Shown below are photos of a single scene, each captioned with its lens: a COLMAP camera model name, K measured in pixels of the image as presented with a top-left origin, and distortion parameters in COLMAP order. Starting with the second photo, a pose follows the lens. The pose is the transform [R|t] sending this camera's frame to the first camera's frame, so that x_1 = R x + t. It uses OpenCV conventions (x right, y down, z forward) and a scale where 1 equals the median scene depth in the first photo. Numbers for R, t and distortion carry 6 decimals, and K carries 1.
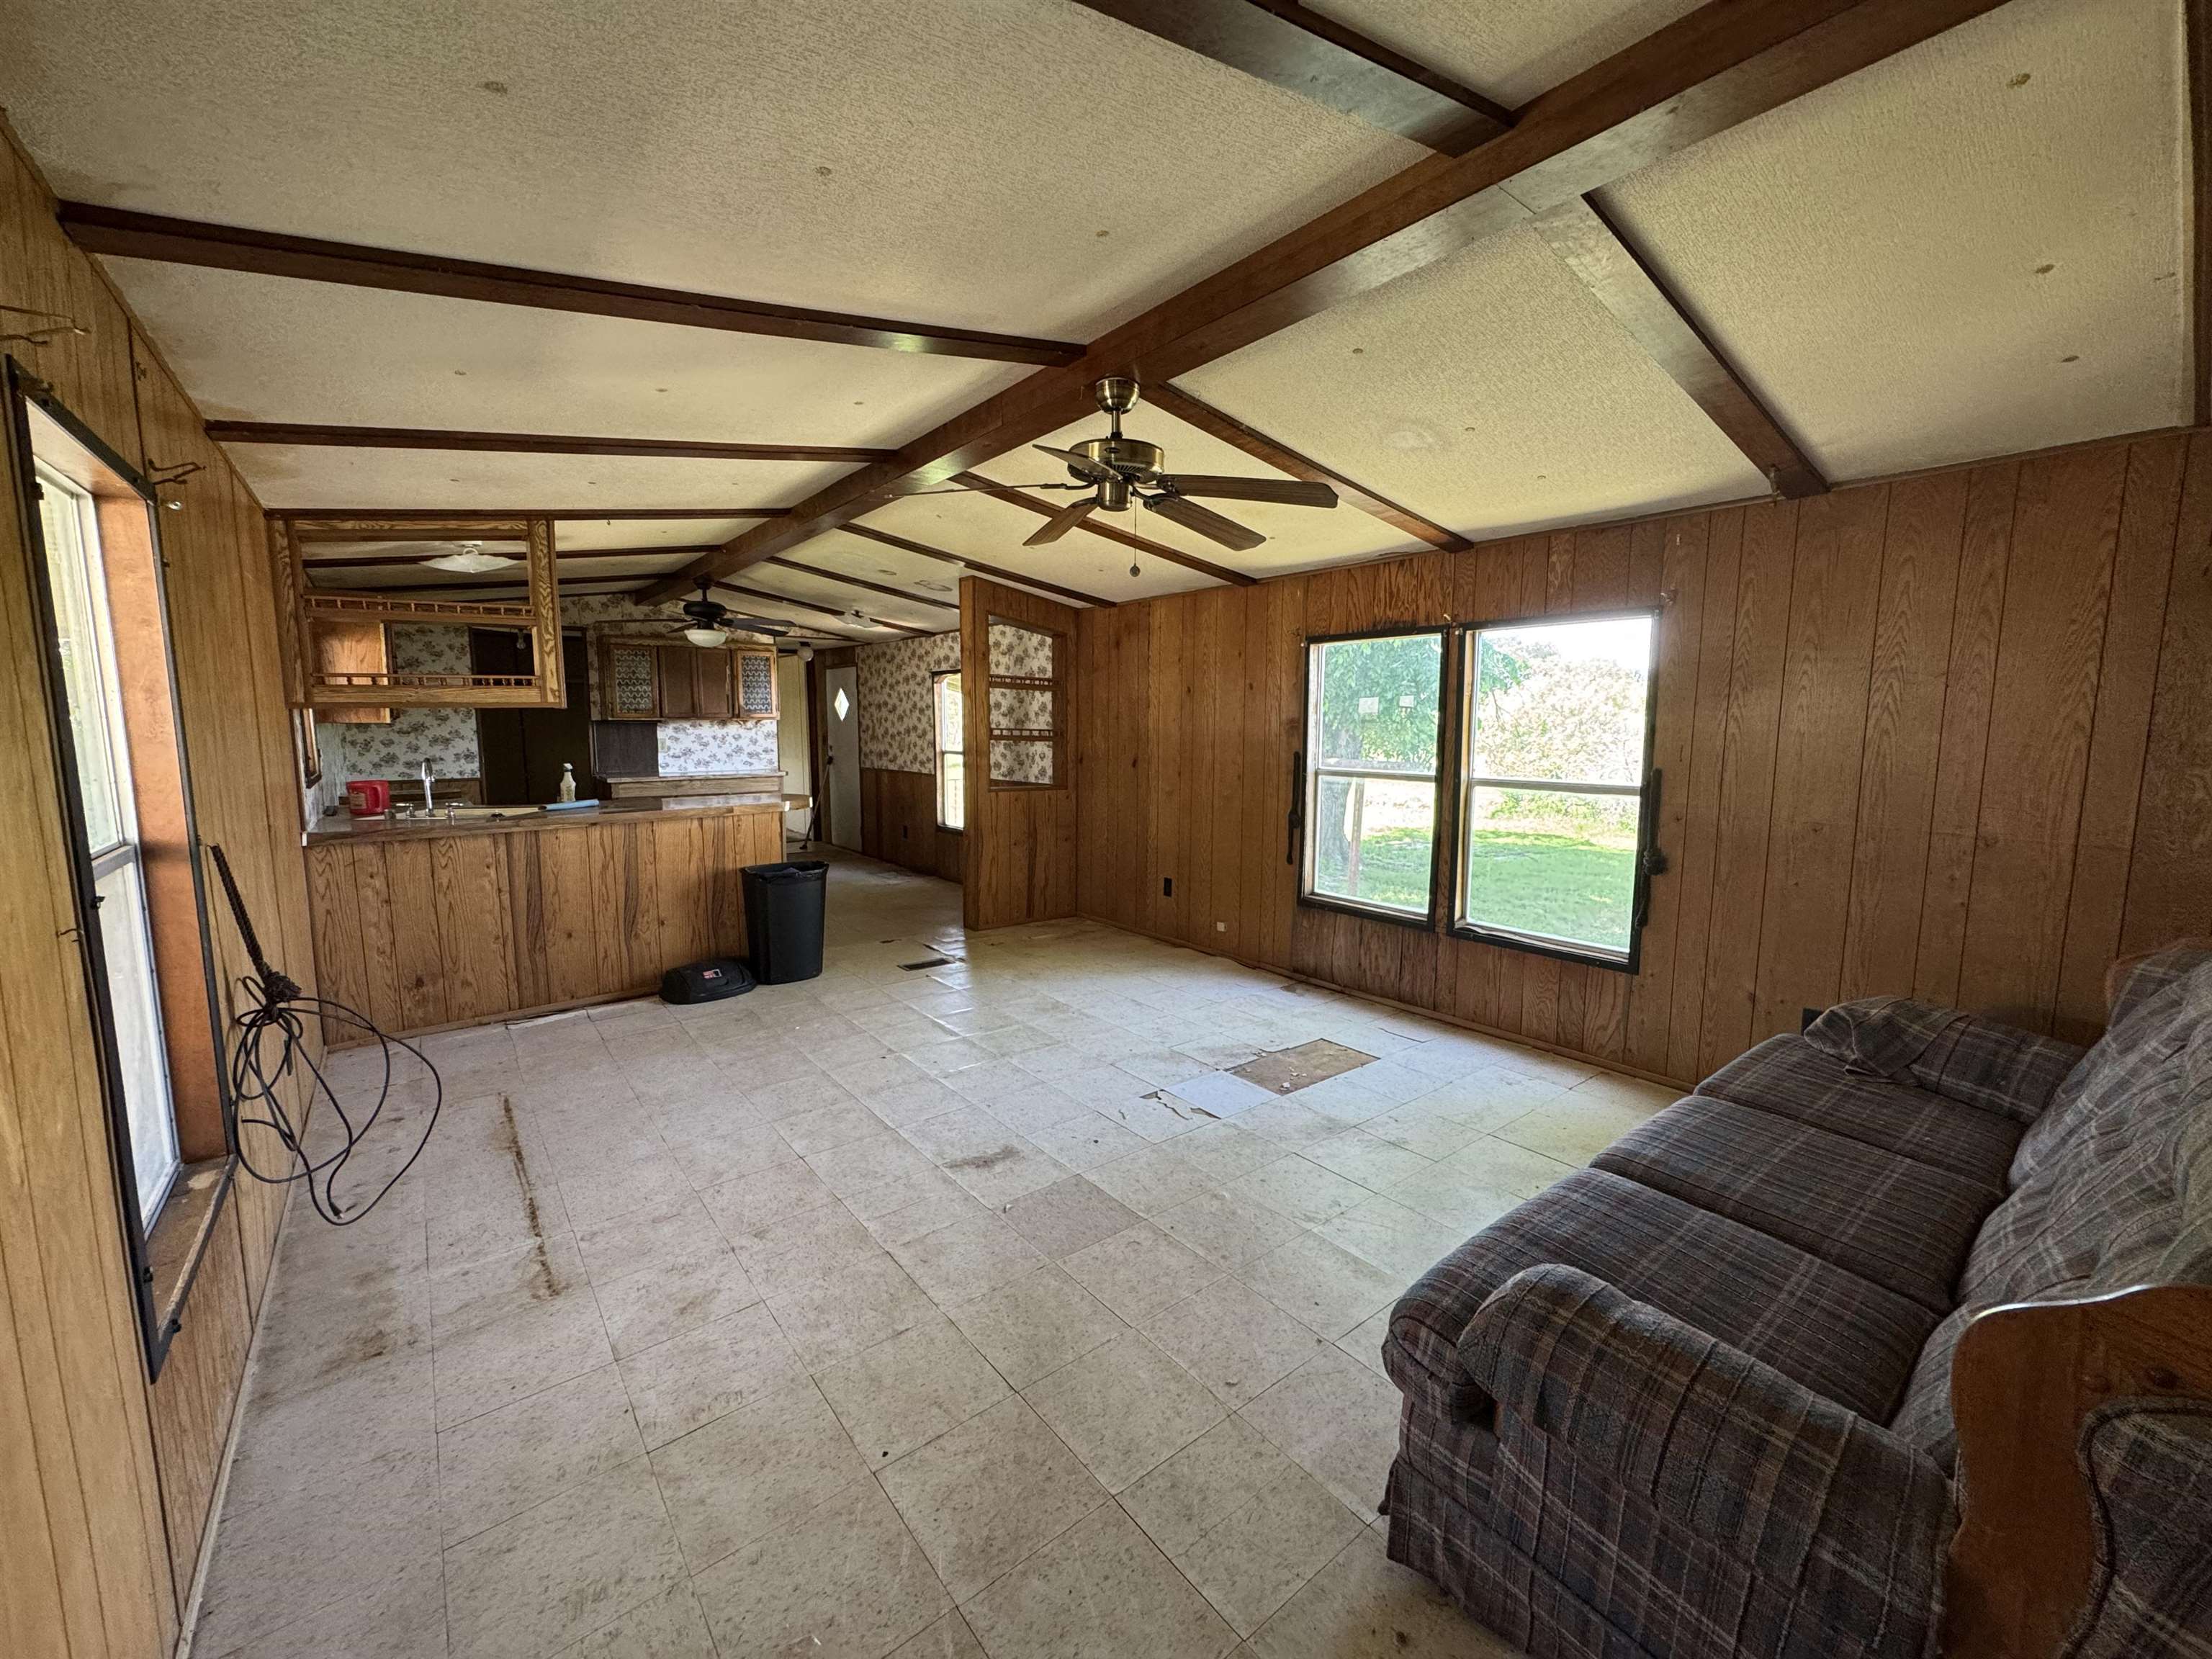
lens RADIAL K [[869.5, 0, 1105.4], [0, 869.5, 827.3], [0, 0, 1]] dist [-0.000033, 0.000184]
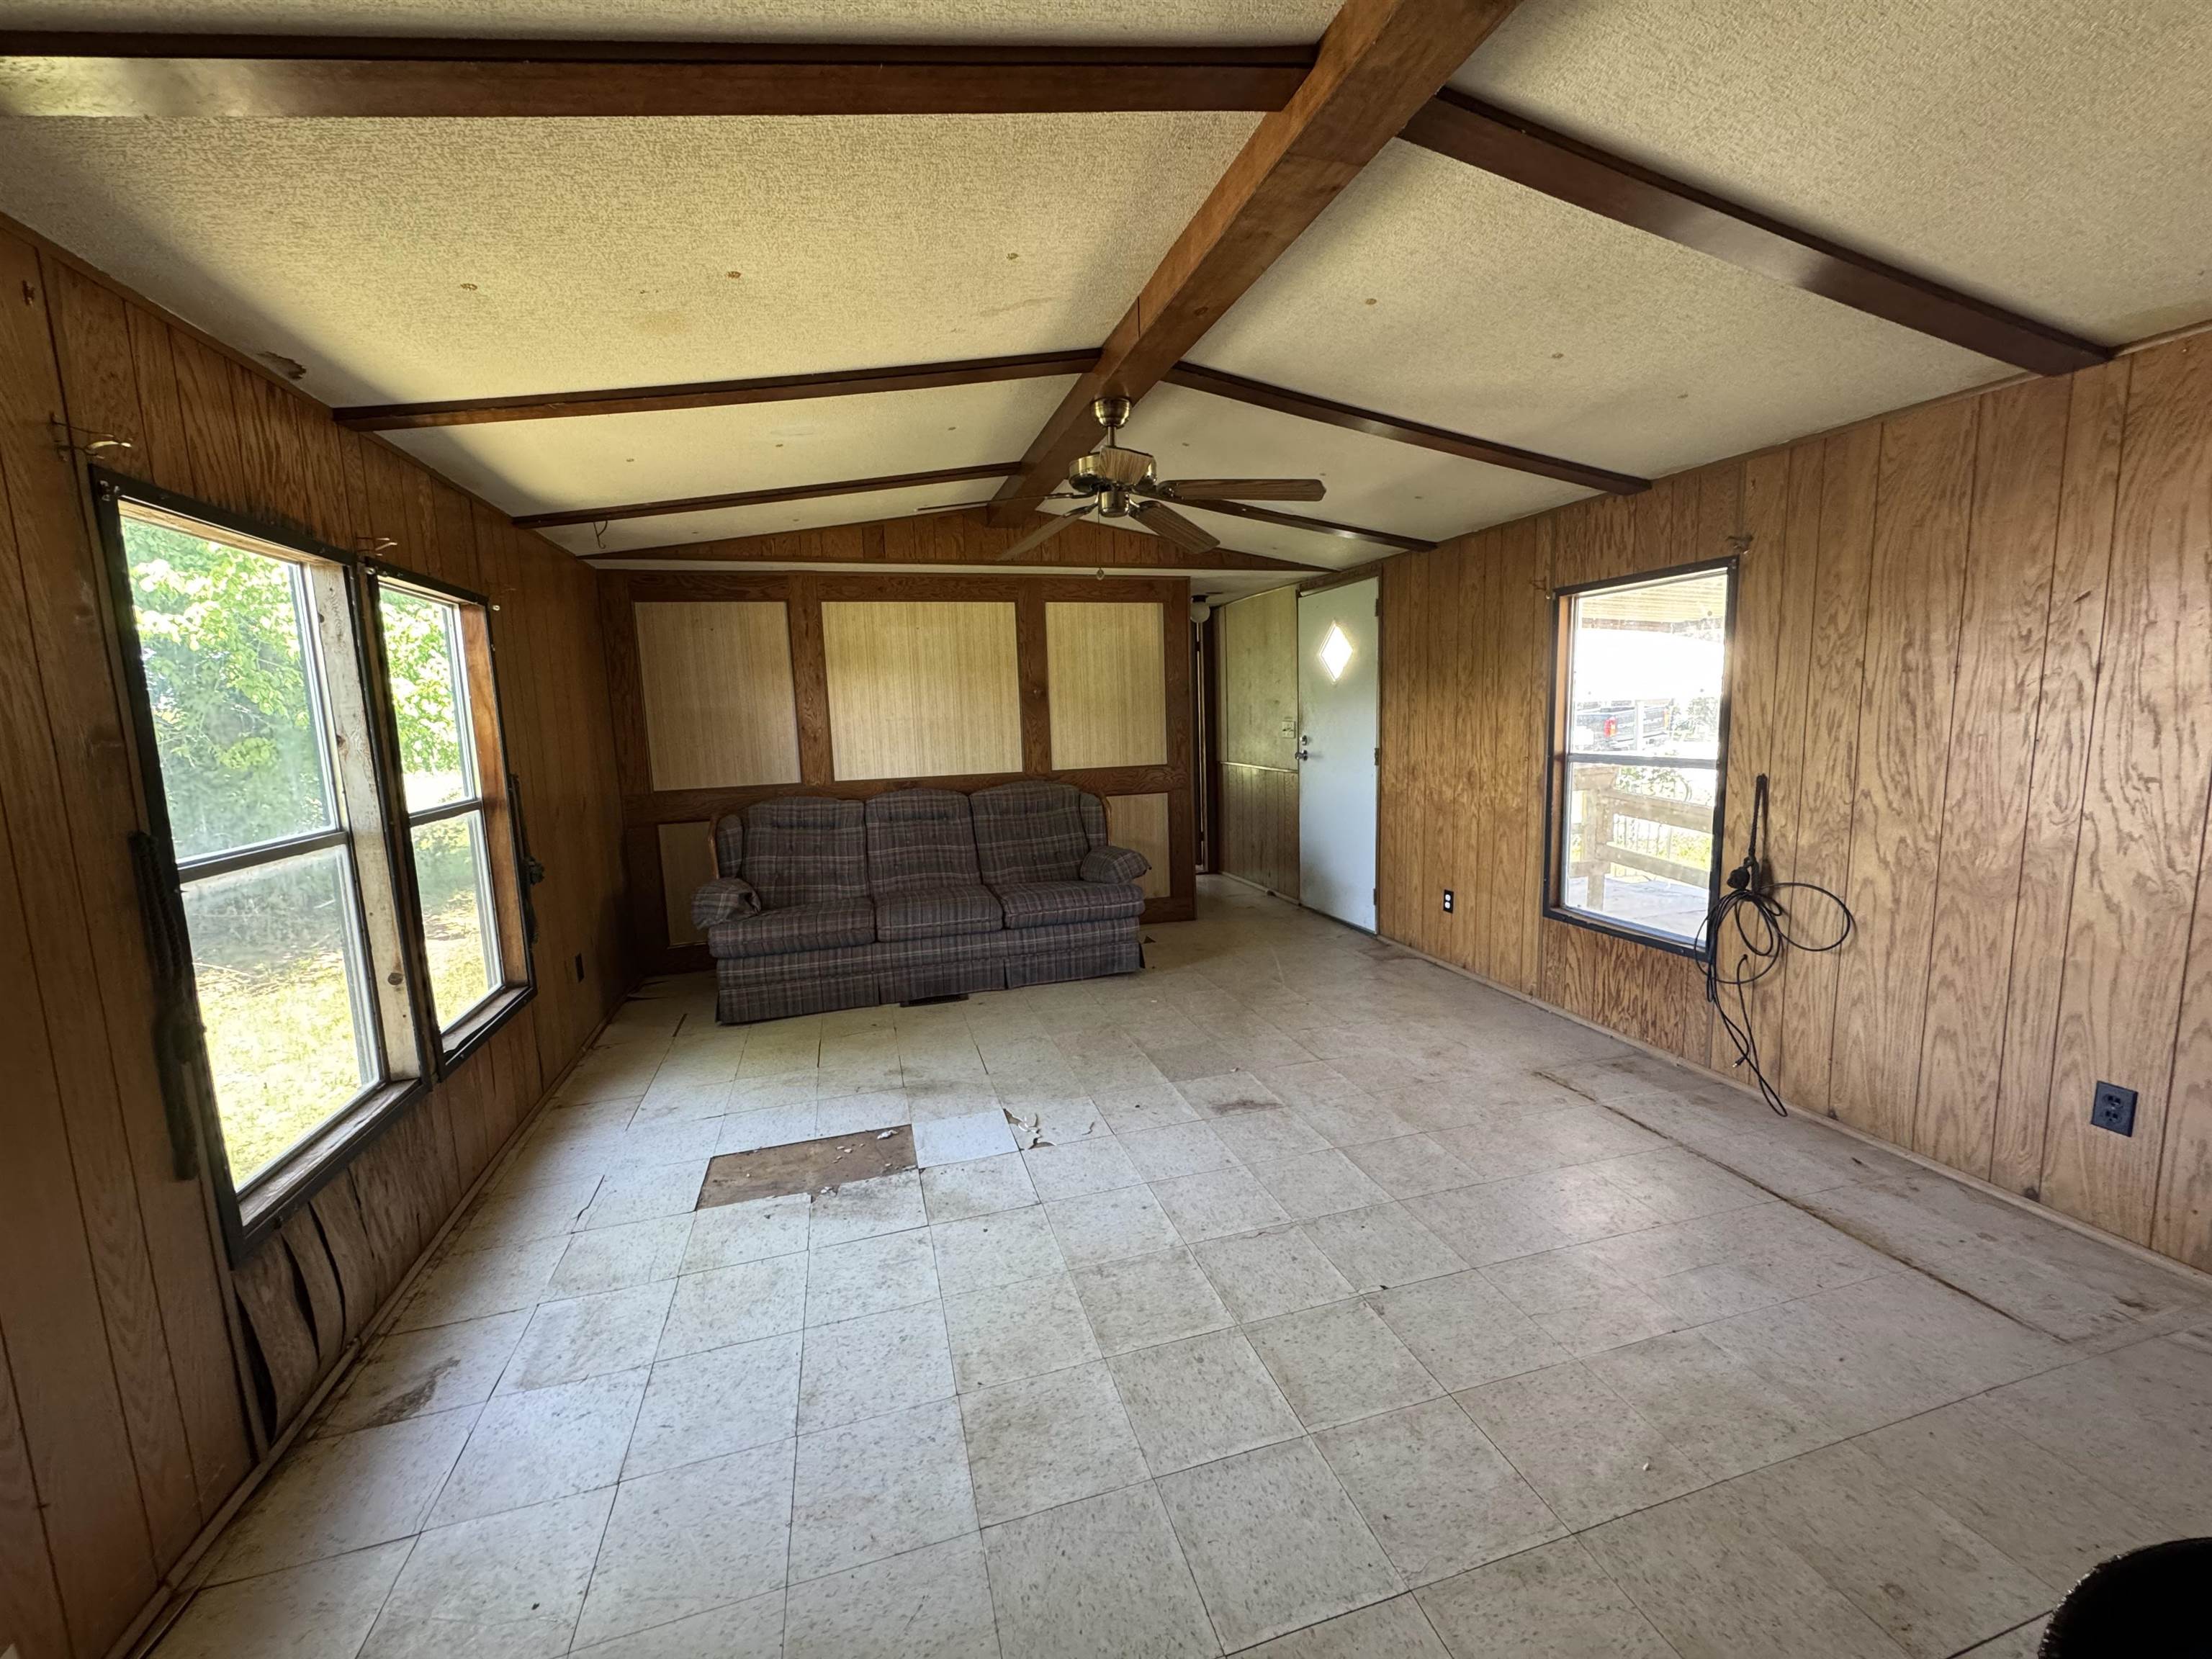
lens RADIAL K [[869.5, 0, 1105.7], [0, 869.5, 825.0], [0, 0, 1]] dist [-0.000033, 0.000184]
pose [[-0.925944, -0.028547, 0.376581, -0.259023], [0.069743, 0.967063, 0.244794, -0.164583], [-0.371166, 0.252929, -0.893455, 1.336360]]
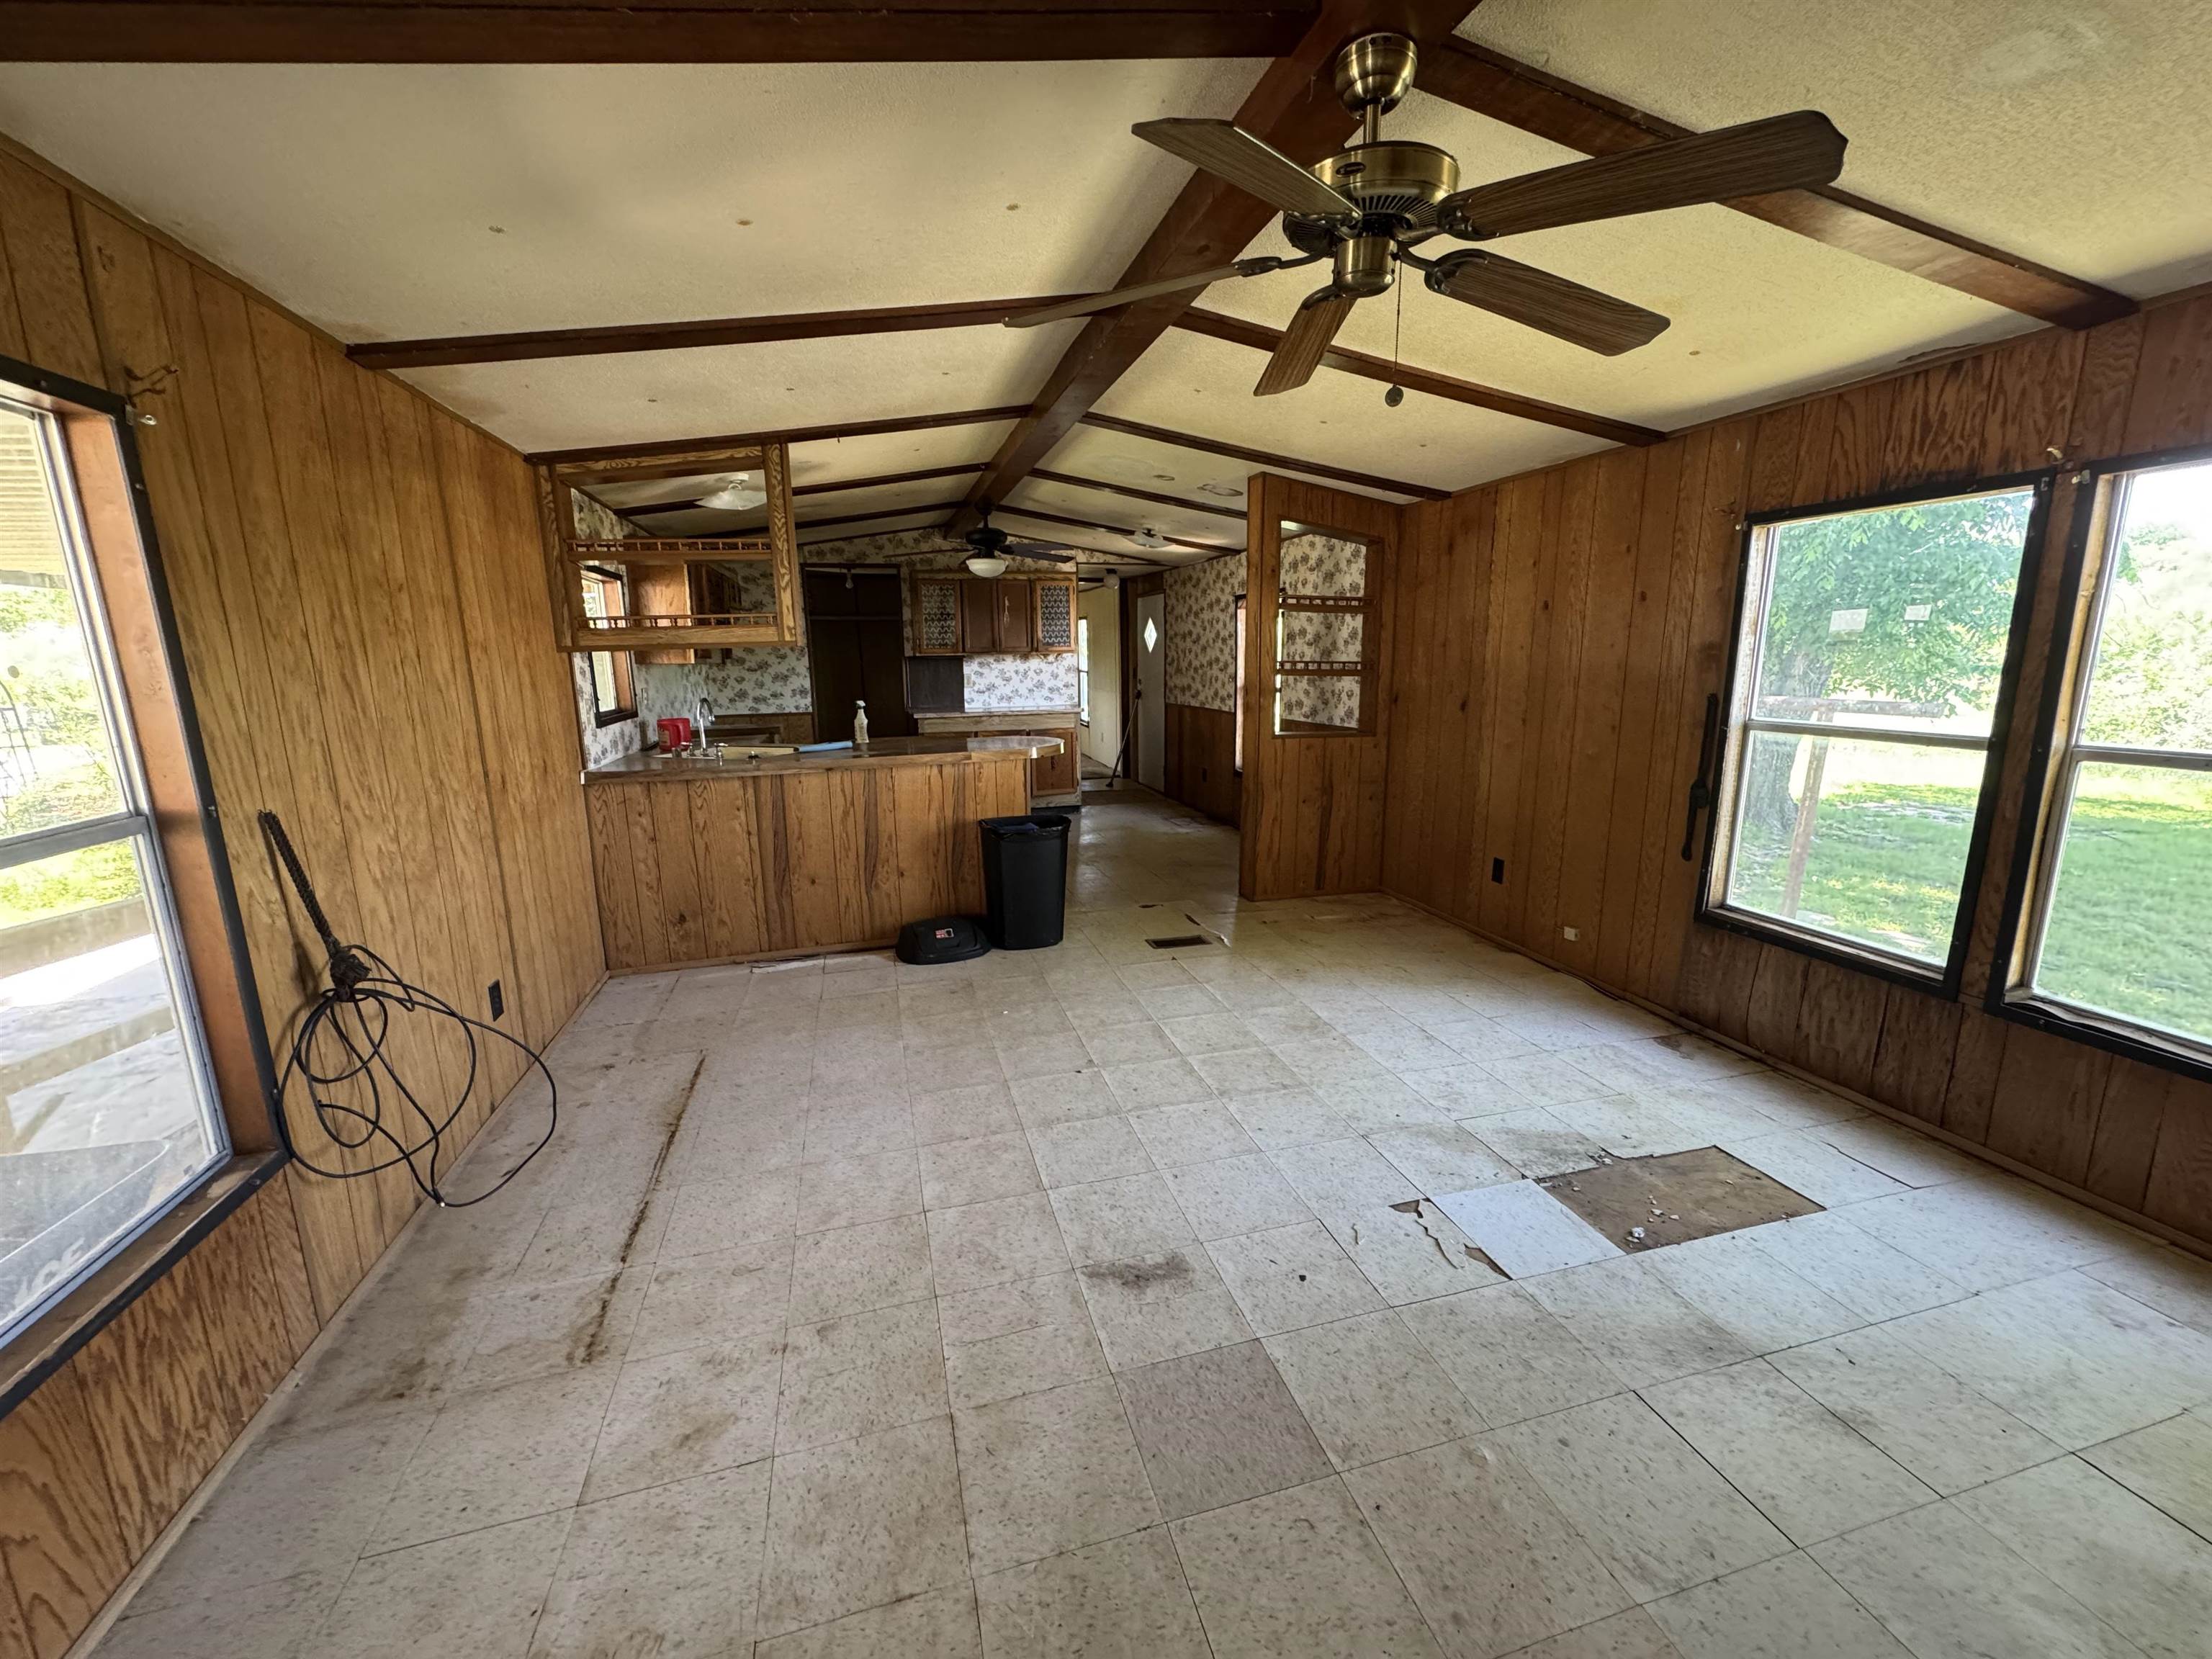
lens RADIAL K [[869.5, 0, 1109.8], [0, 869.5, 824.9], [0, 0, 1]] dist [-0.000033, 0.000184]
pose [[0.922783, 0.061015, -0.380459, 0.062557], [-0.031313, 0.995992, 0.083782, -0.032971], [0.384046, -0.065399, 0.920995, 0.239441]]
